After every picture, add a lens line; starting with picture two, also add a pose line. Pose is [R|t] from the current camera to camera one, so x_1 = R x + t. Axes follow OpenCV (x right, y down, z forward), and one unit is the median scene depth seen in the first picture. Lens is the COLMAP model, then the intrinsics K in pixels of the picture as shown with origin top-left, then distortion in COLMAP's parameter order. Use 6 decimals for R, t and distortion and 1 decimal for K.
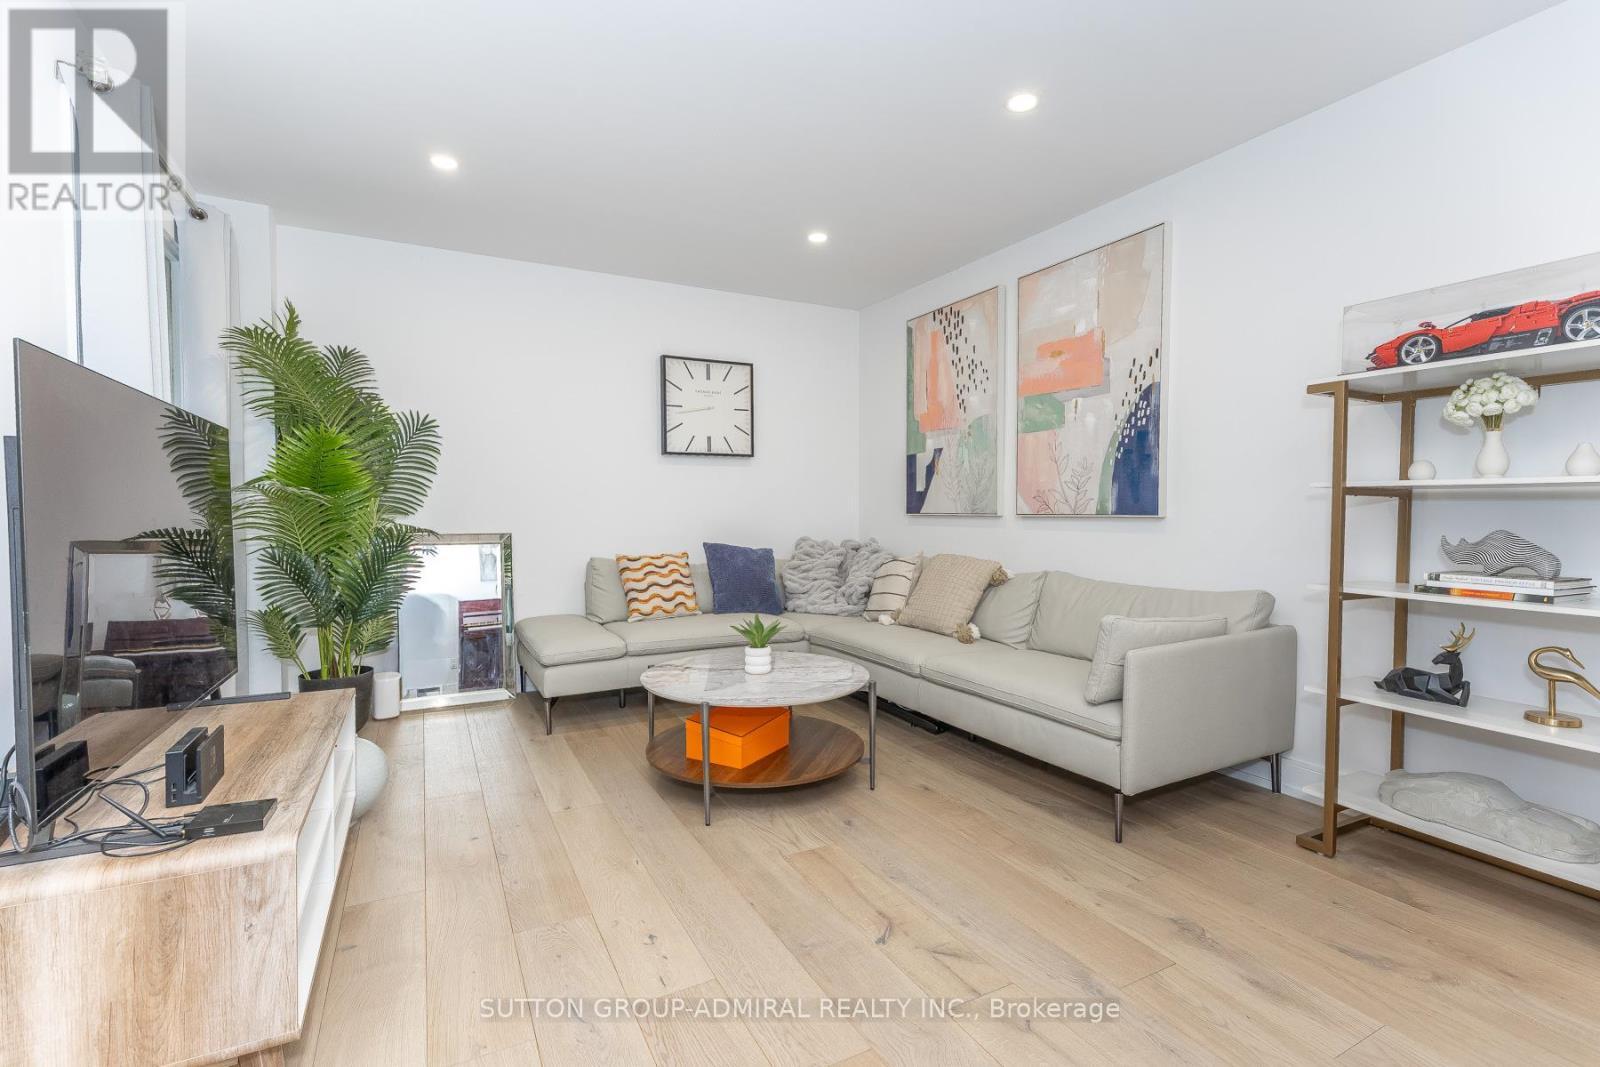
lens RADIAL K [[733.8, 0, 804.5], [0, 733.8, 530.1], [0, 0, 1]] dist [-0.002755, -0.000425]
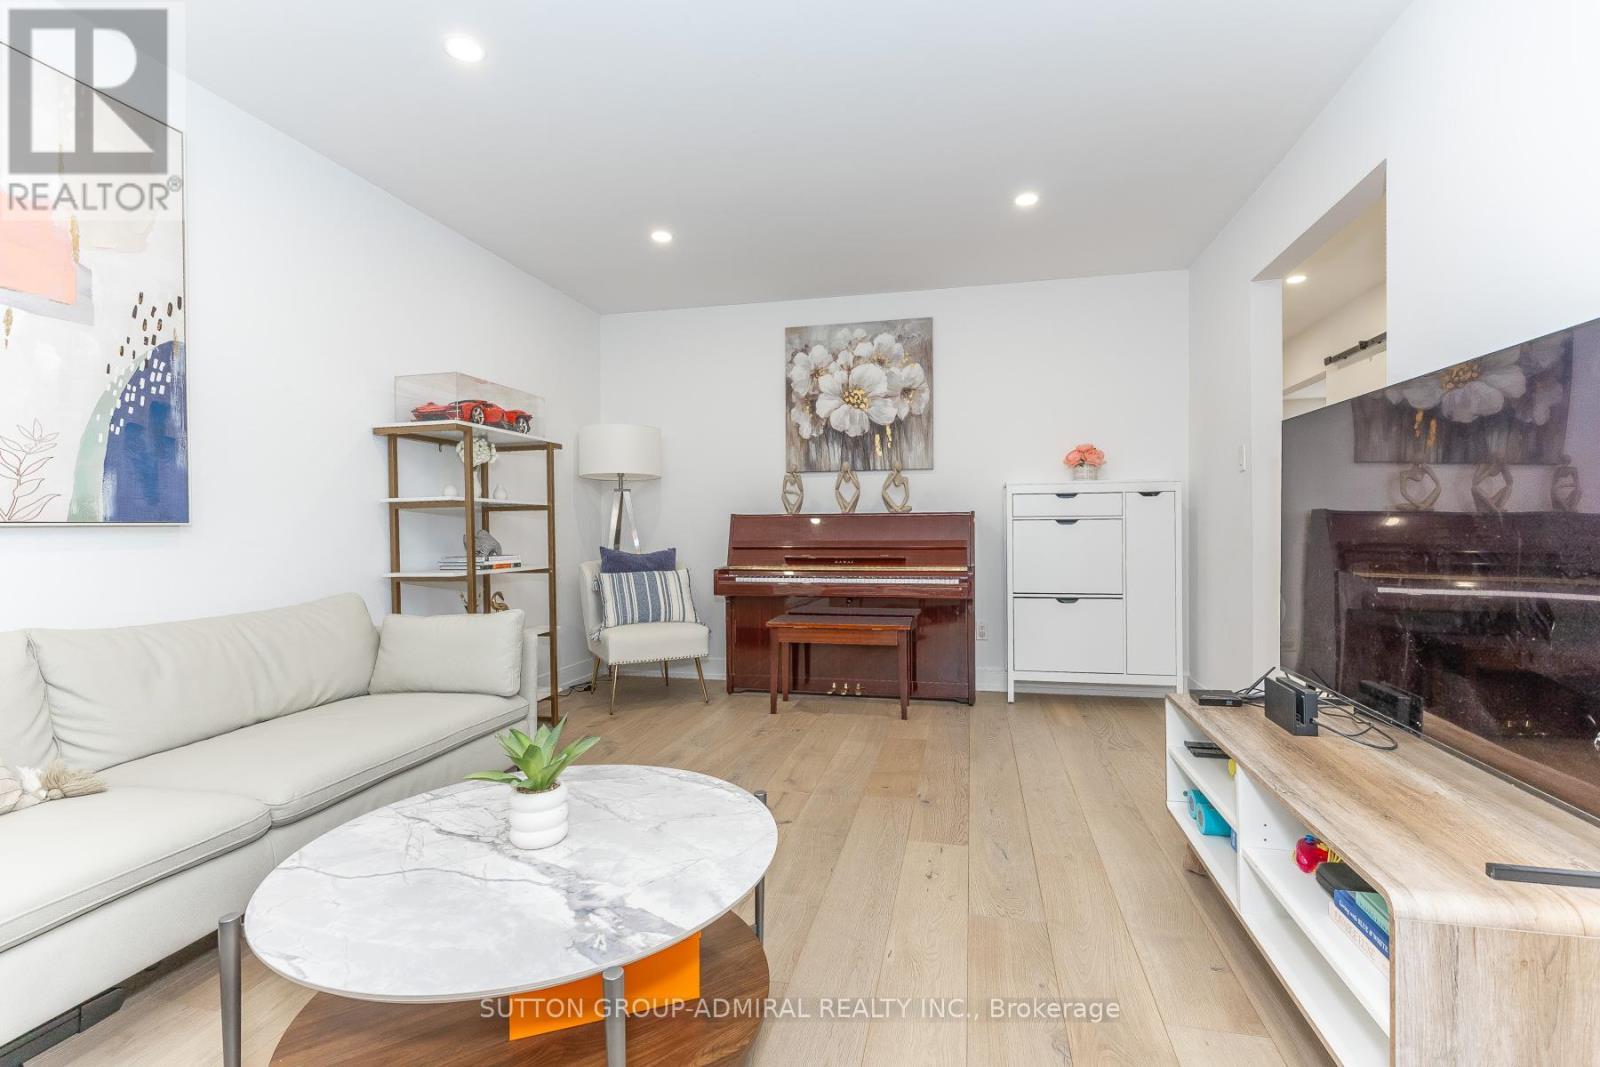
lens RADIAL K [[733.8, 0, 803.6], [0, 733.8, 528.7], [0, 0, 1]] dist [-0.002755, -0.000425]
pose [[-0.762834, 0.003994, 0.646583, -0.458963], [0.025965, 0.999364, 0.024461, -0.015803], [-0.646073, 0.035448, -0.762452, 1.131571]]
